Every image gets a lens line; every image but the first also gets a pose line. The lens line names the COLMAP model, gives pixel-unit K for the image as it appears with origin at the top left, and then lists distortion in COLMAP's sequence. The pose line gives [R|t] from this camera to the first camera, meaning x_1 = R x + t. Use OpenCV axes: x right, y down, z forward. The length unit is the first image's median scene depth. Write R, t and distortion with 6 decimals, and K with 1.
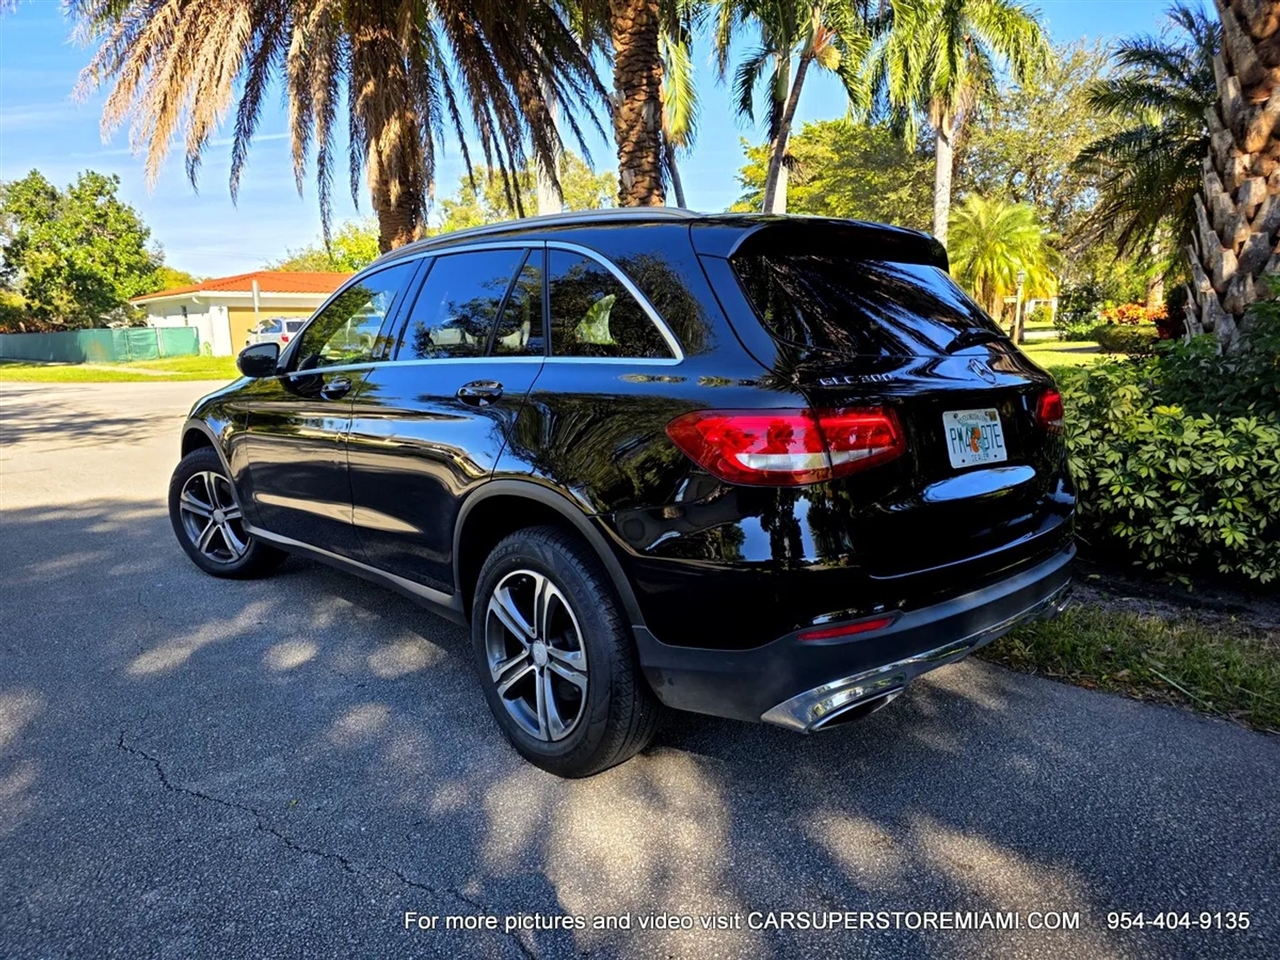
lens RADIAL K [[863.4, 0, 633.2], [0, 863.4, 489.6], [0, 0, 1]] dist [0.046762, -0.040654]
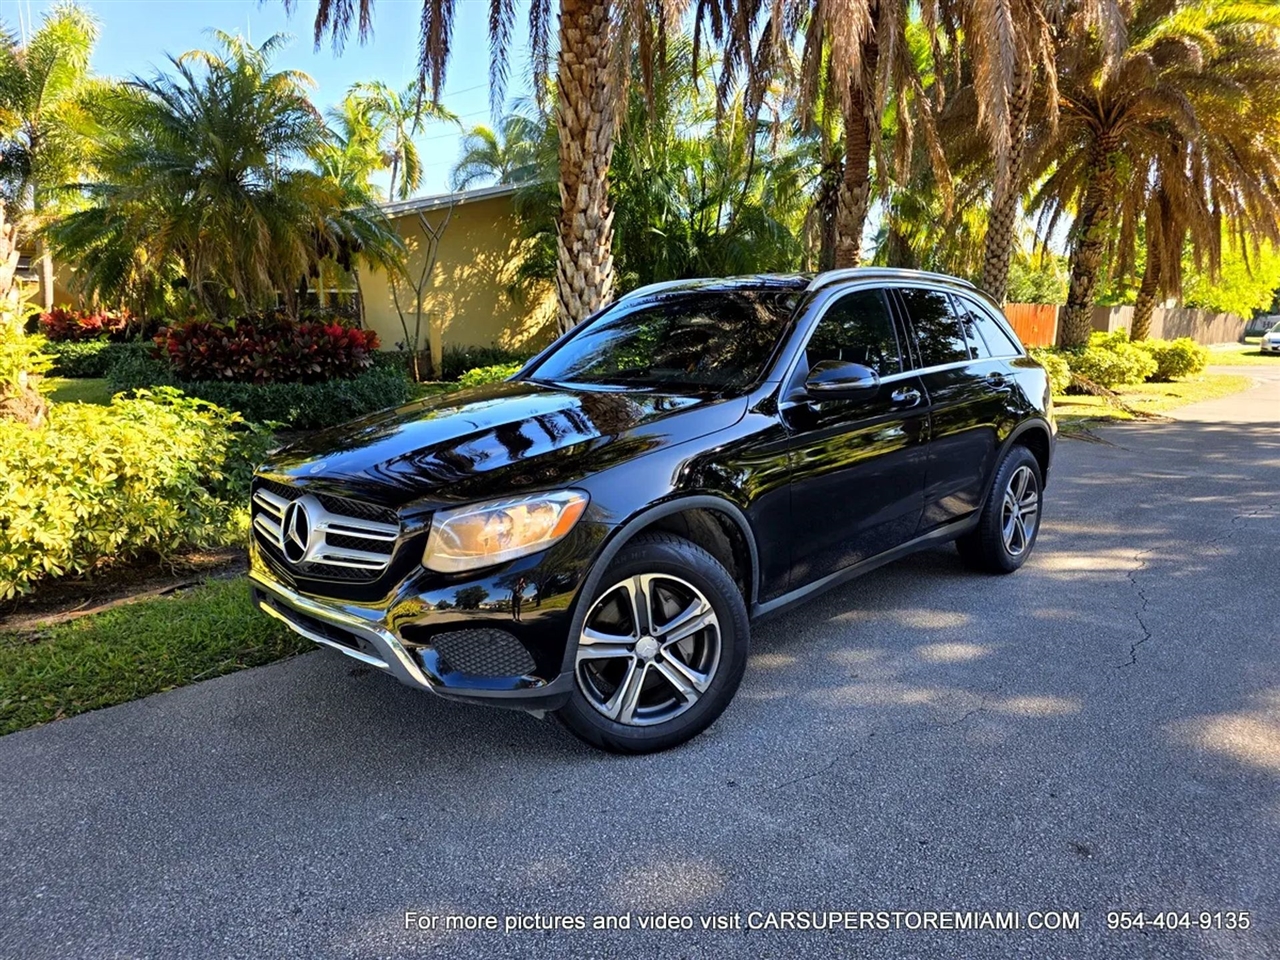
lens RADIAL K [[863.4, 0, 638.3], [0, 863.4, 480.6], [0, 0, 1]] dist [0.046762, -0.040654]
pose [[-0.061863, -0.155786, 0.985852, -1.099257], [0.181721, 0.969476, 0.164602, -0.194274], [-0.981402, 0.189333, -0.031665, 1.058056]]
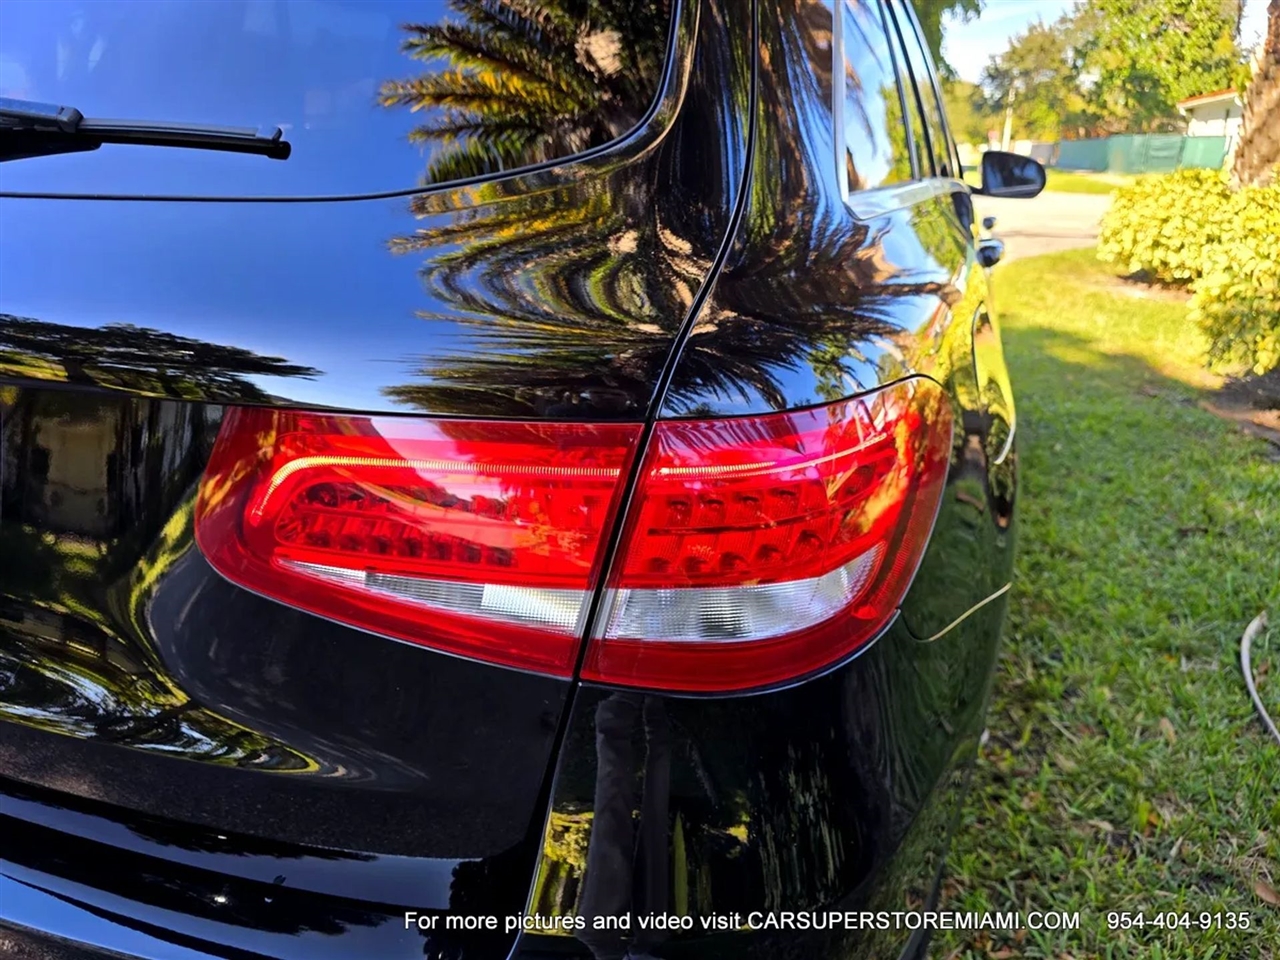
lens RADIAL K [[889.3, 0, 639.3], [0, 889.3, 477.7], [0, 0, 1]] dist [0.002467, -0.004312]
pose [[0.469411, 0.331735, -0.818294, 0.413689], [-0.177104, 0.943282, 0.280810, -0.102678], [0.865036, 0.013108, 0.501538, 0.585463]]
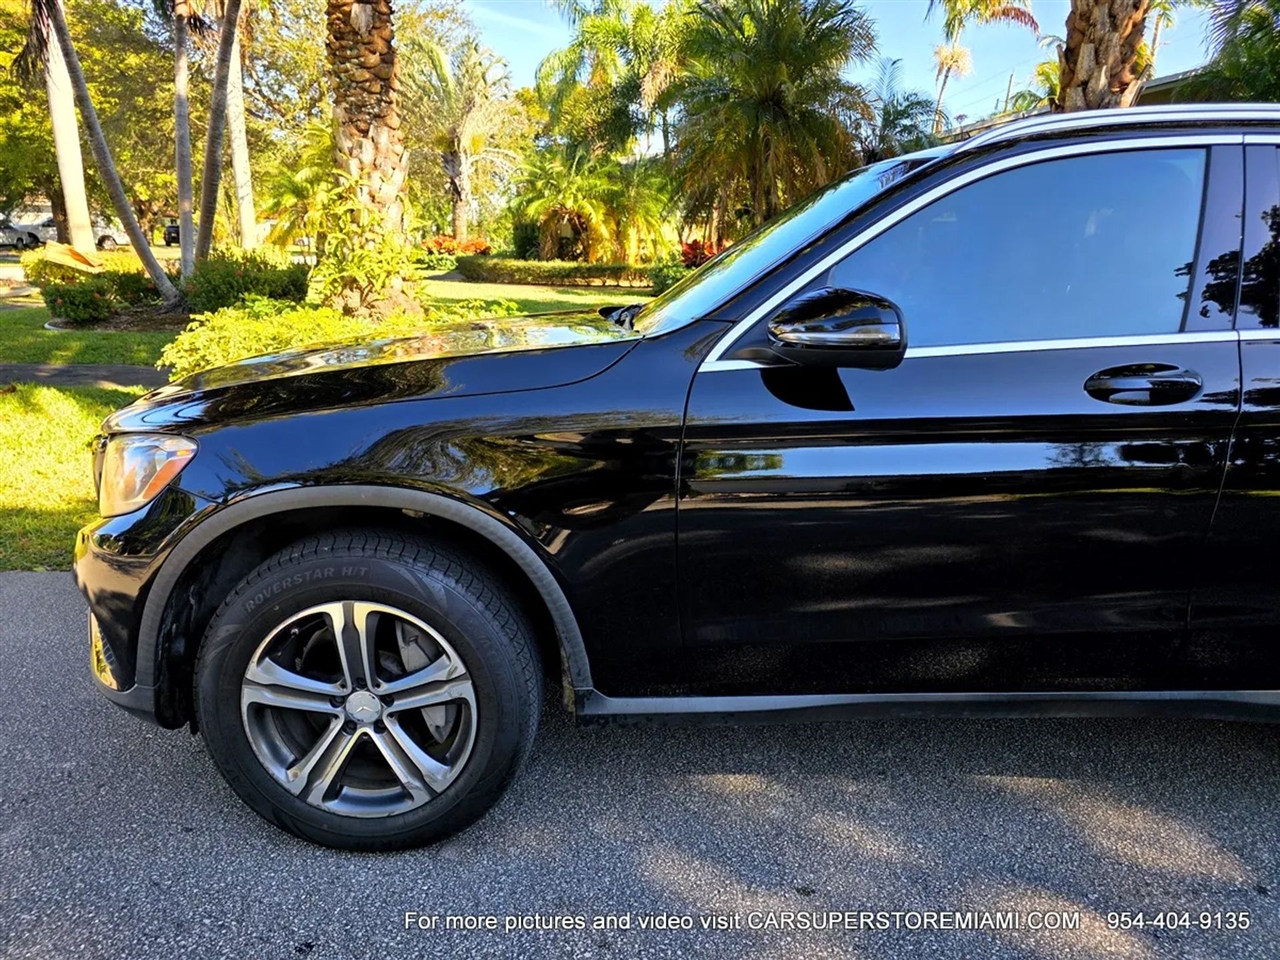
lens RADIAL K [[863.4, 0, 638.5], [0, 863.4, 484.0], [0, 0, 1]] dist [0.046762, -0.040654]
pose [[0.657728, -0.157402, 0.736627, -0.702270], [0.098939, 0.987504, 0.122668, -0.112270], [-0.746730, -0.007801, 0.665082, 0.663075]]
